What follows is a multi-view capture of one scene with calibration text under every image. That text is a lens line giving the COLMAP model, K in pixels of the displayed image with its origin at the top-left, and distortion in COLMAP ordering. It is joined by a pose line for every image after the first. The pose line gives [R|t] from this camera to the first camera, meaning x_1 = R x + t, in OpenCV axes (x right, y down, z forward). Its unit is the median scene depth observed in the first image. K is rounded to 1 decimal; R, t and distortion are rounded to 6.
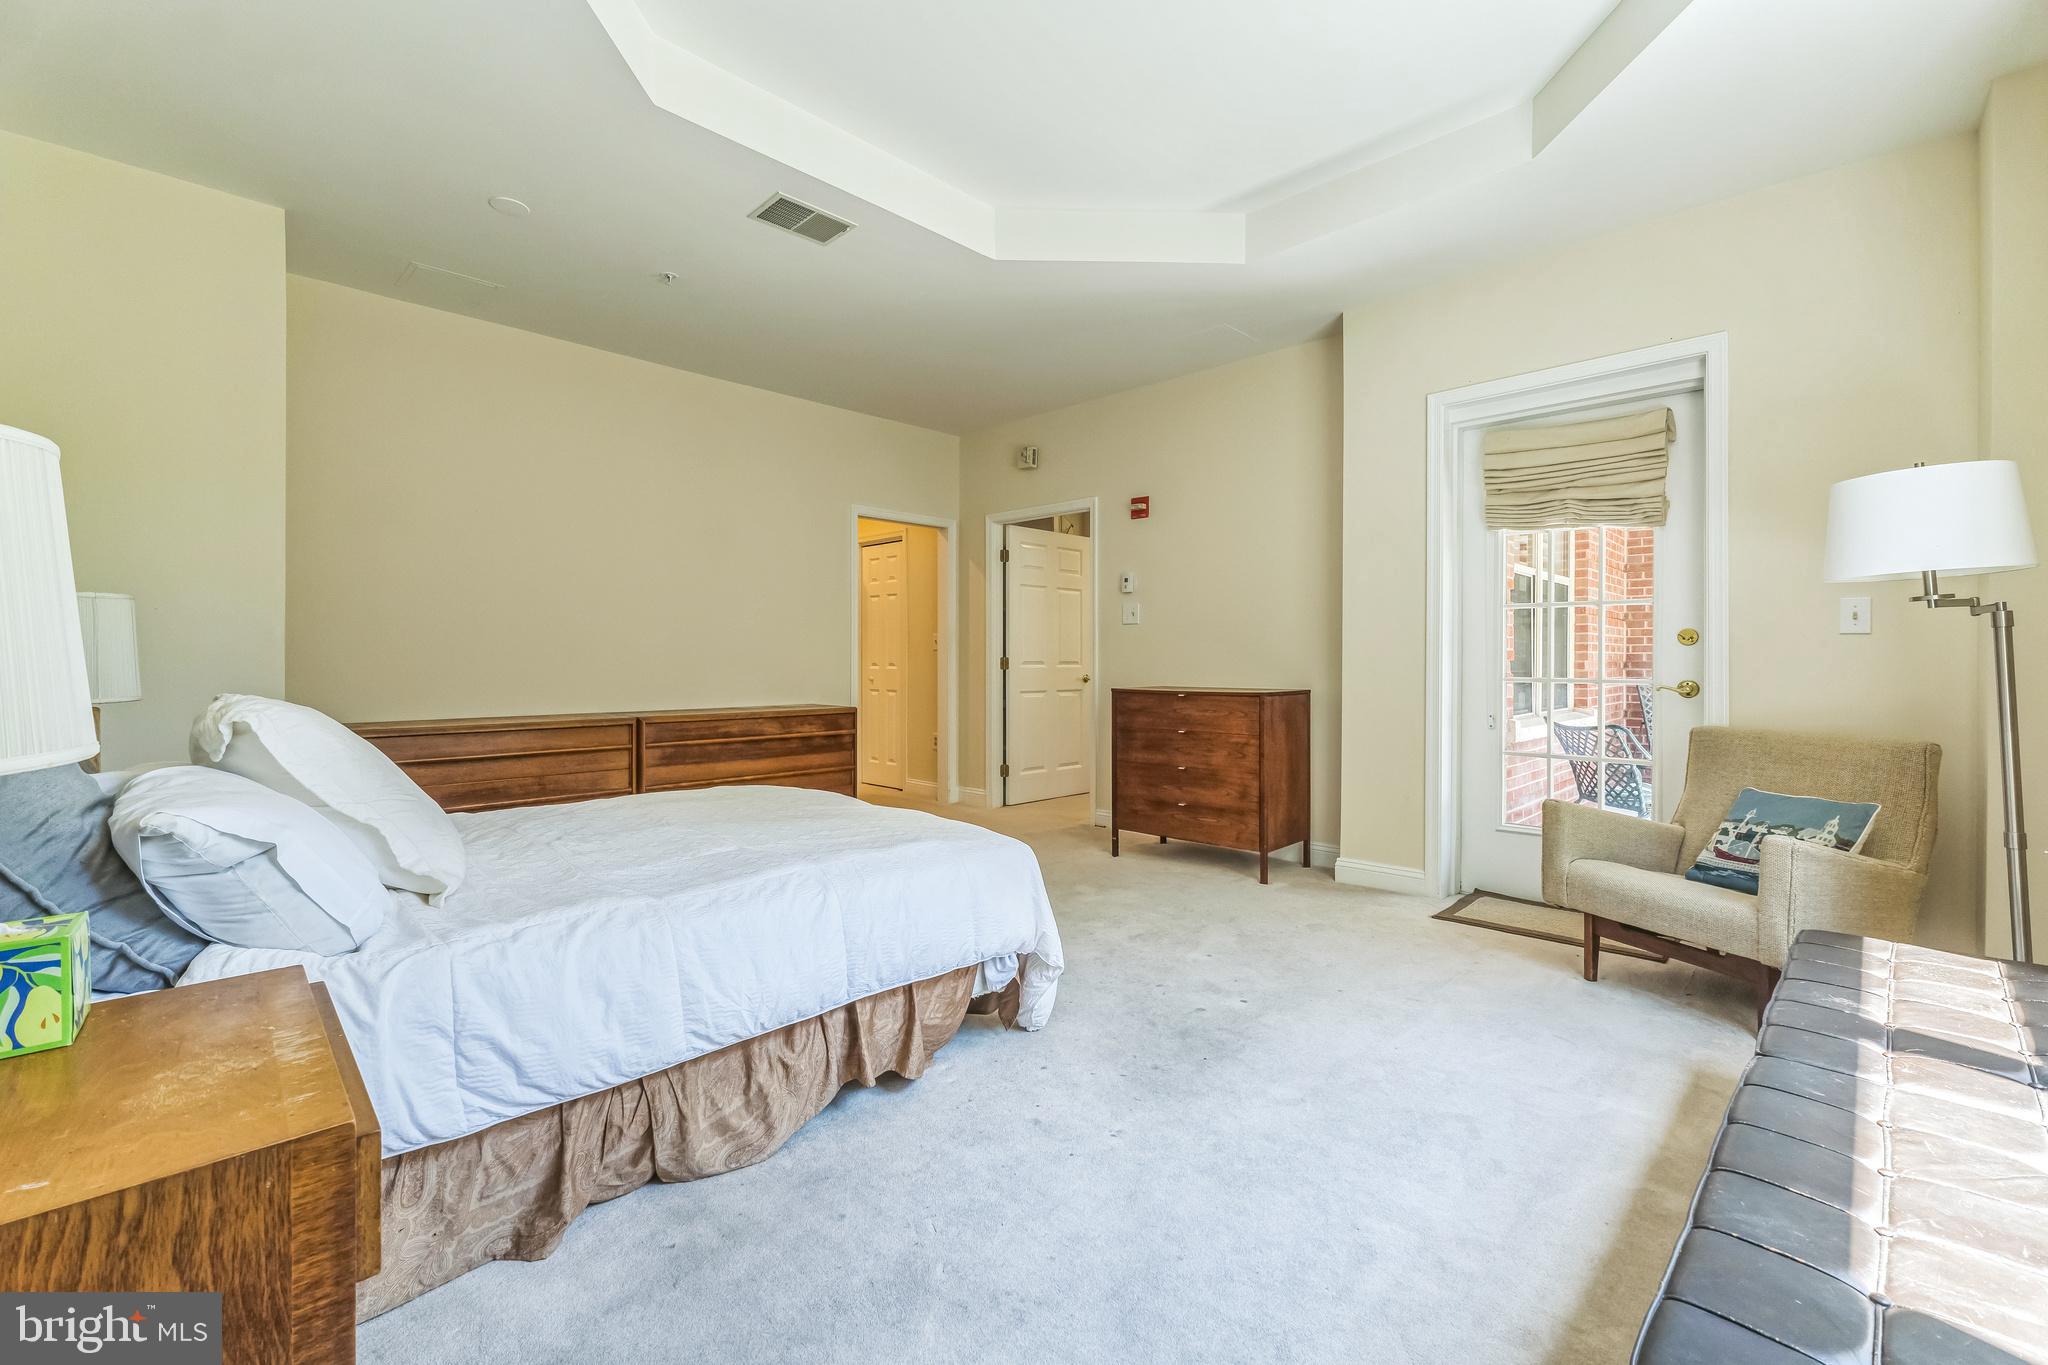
lens RADIAL K [[866.4, 0, 1032.5], [0, 866.4, 686.6], [0, 0, 1]] dist [0.003454, 0.000566]
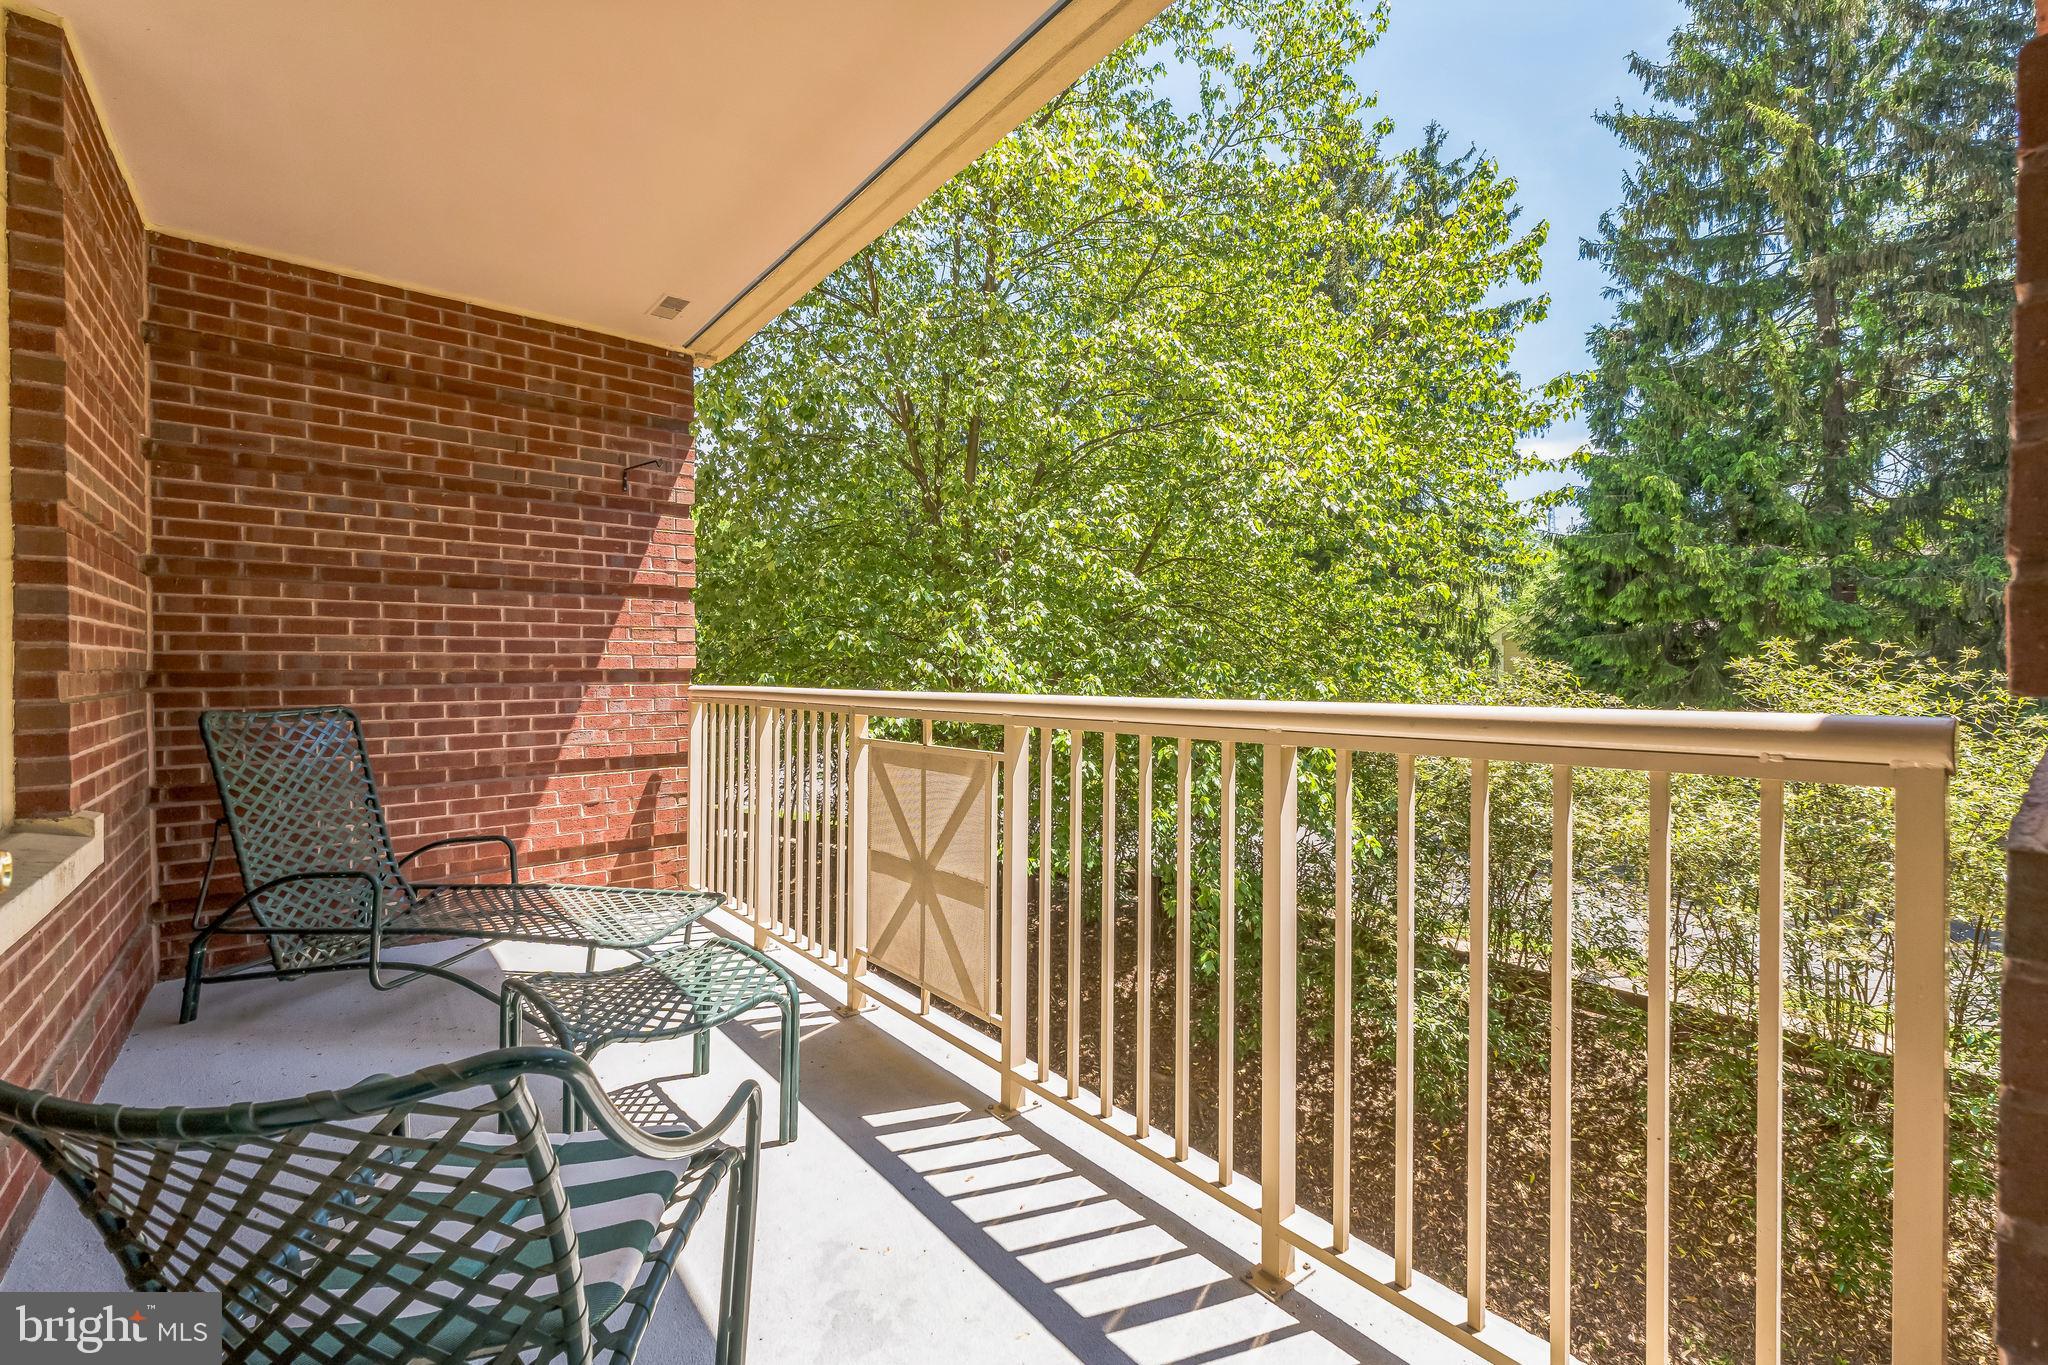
lens RADIAL K [[866.4, 0, 1032.5], [0, 866.4, 686.6], [0, 0, 1]] dist [0.003454, 0.000566]
pose [[0.101926, -0.008441, 0.994756, 0.311413], [0.014064, 0.999876, 0.007043, -0.018826], [-0.994693, 0.013272, 0.102032, 0.538414]]
